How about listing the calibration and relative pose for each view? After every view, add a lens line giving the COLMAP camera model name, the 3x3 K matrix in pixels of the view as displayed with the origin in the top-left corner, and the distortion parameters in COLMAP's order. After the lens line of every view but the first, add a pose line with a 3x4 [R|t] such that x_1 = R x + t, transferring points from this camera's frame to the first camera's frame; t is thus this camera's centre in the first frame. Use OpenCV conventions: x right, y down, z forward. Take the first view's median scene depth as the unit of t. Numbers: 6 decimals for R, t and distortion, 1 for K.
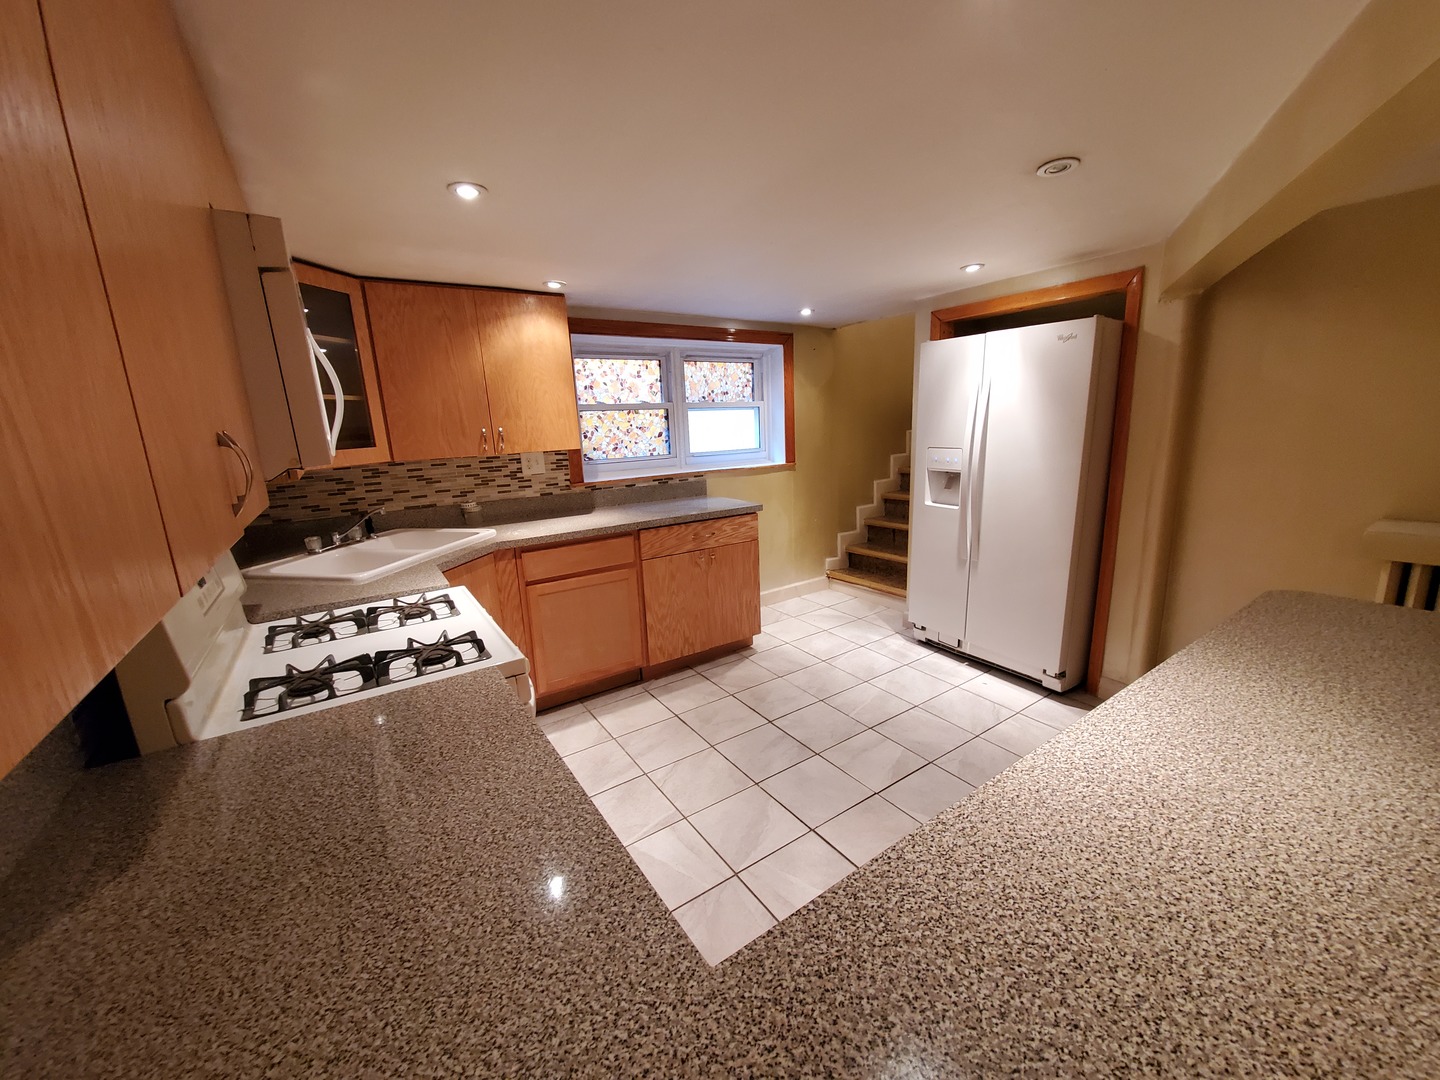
lens RADIAL K [[566.3, 0, 734.9], [0, 566.3, 548.4], [0, 0, 1]] dist [-0.001033, -0.000423]
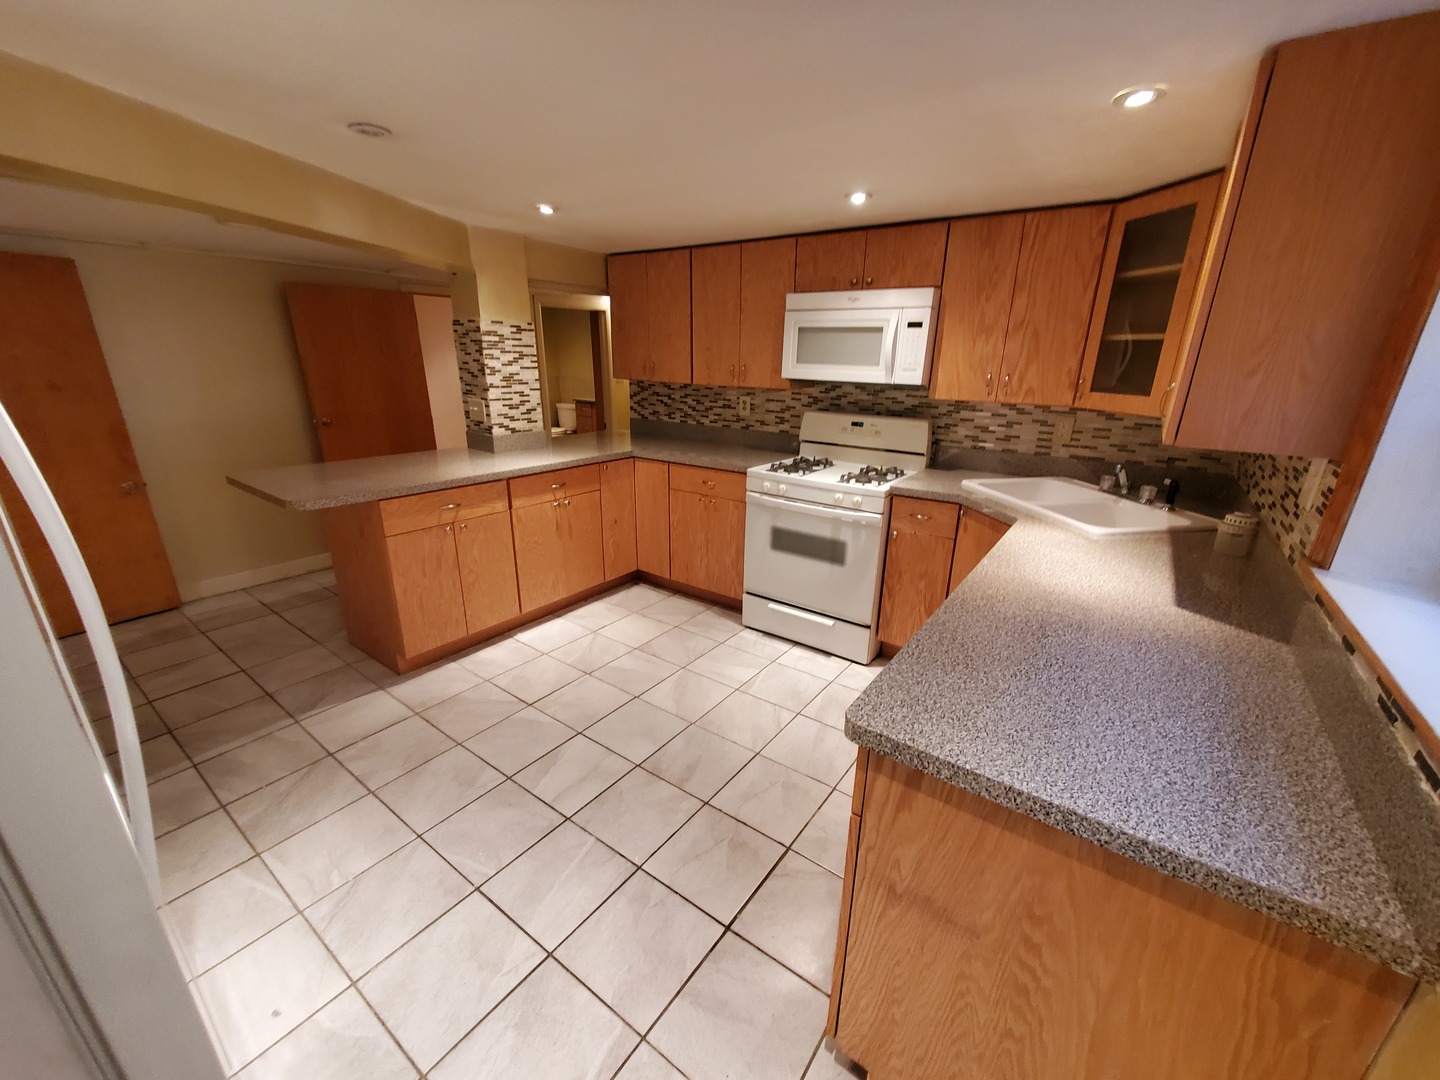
lens RADIAL K [[566.3, 0, 730.7], [0, 566.3, 548.4], [0, 0, 1]] dist [-0.001033, -0.000423]
pose [[-0.938140, 0.134903, -0.318894, 0.191809], [-0.057289, 0.847814, 0.527191, -0.309961], [0.341483, 0.512848, -0.787640, 1.227703]]
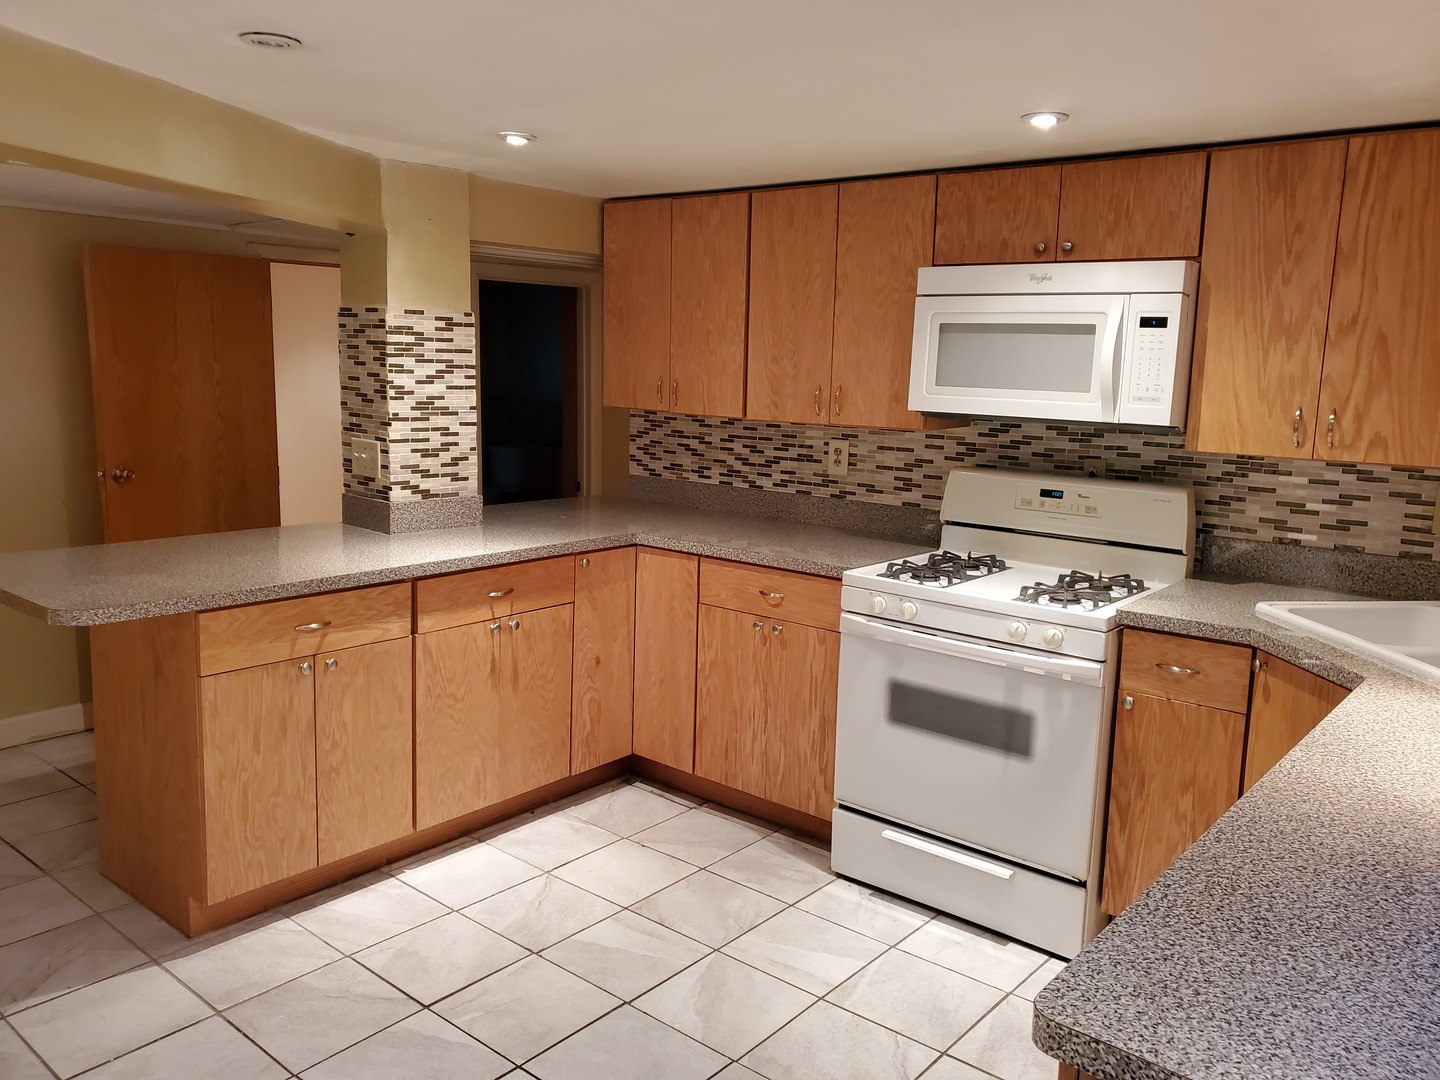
lens RADIAL K [[1126.9, 0, 705.4], [0, 1126.9, 522.5], [0, 0, 1]] dist [0.034219, -0.013287]
pose [[-0.964478, 0.057046, -0.257932, 0.229952], [-0.044161, 0.927847, 0.370336, -0.340928], [0.260447, 0.368572, -0.892369, 1.289350]]
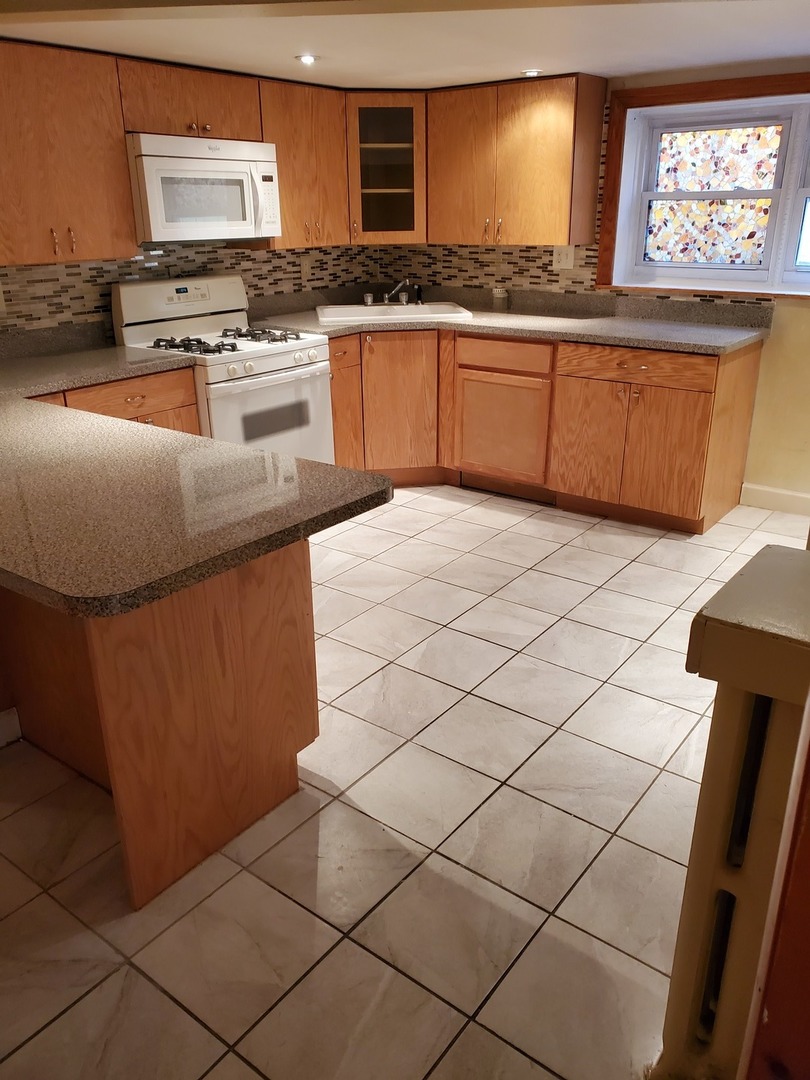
lens RADIAL K [[845.2, 0, 407.1], [0, 845.2, 519.9], [0, 0, 1]] dist [0.034219, -0.013287]
pose [[0.313116, 0.367191, -0.875859, 1.015370], [-0.213371, 0.925856, 0.311872, -0.132412], [0.925436, 0.089231, 0.368248, 0.261354]]
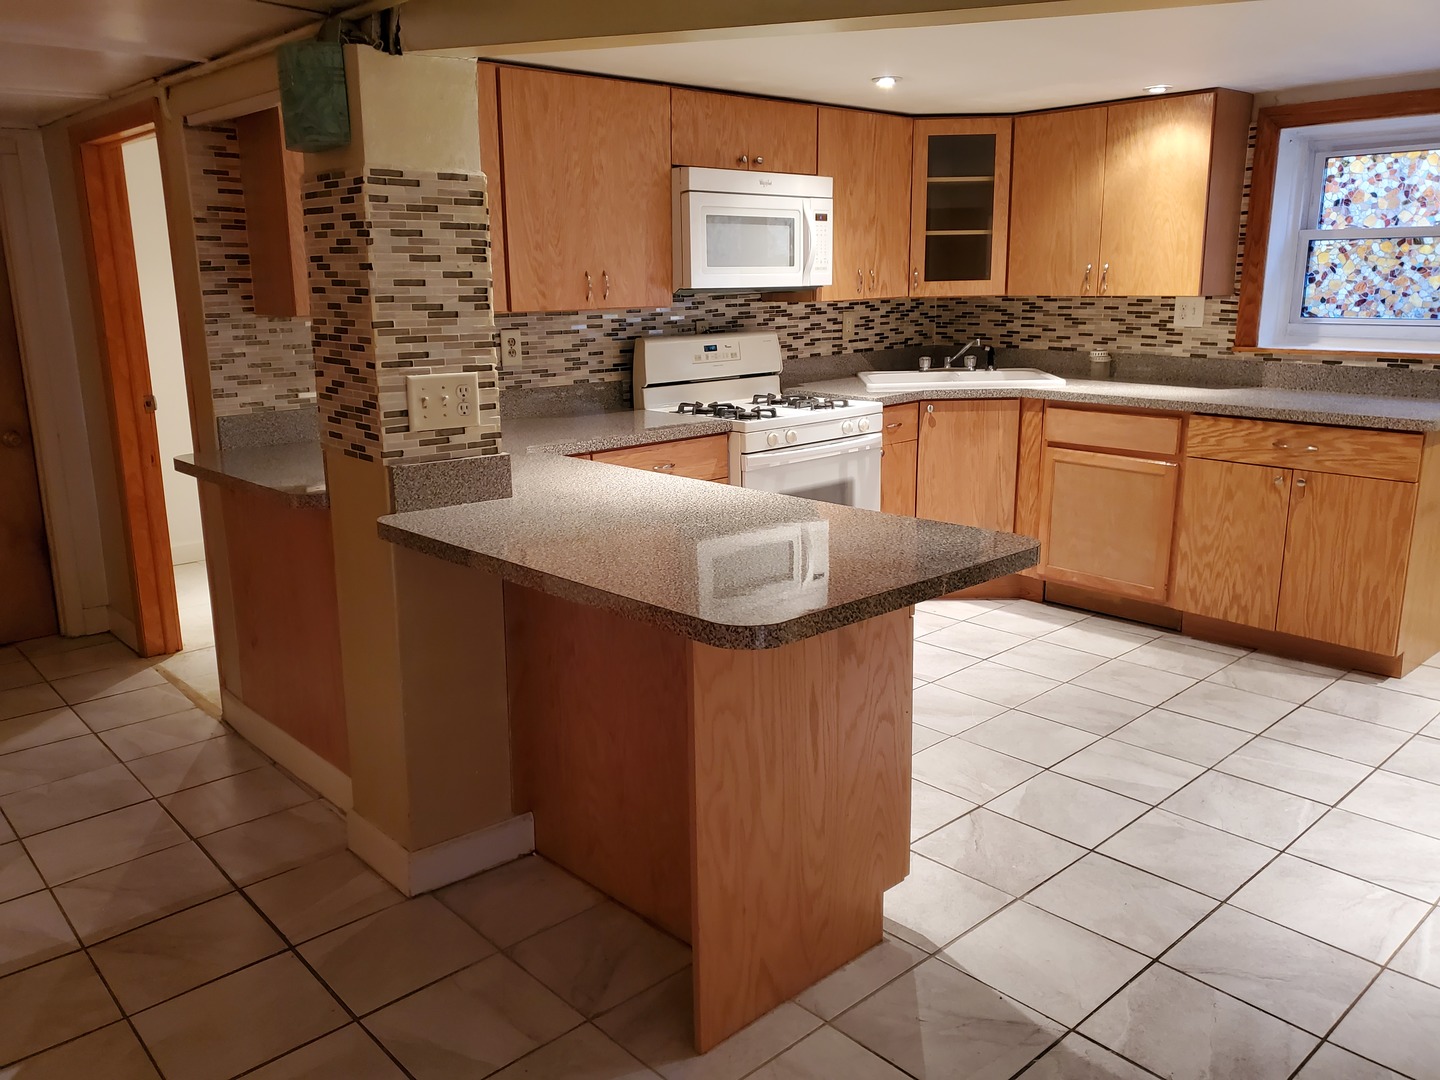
lens RADIAL K [[1126.9, 0, 719.9], [0, 1126.9, 520.3], [0, 0, 1]] dist [0.034219, -0.013287]
pose [[0.145673, 0.252055, -0.956686, 1.079409], [-0.213778, 0.952175, 0.218315, -0.084247], [0.965960, 0.172715, 0.192590, 0.159716]]
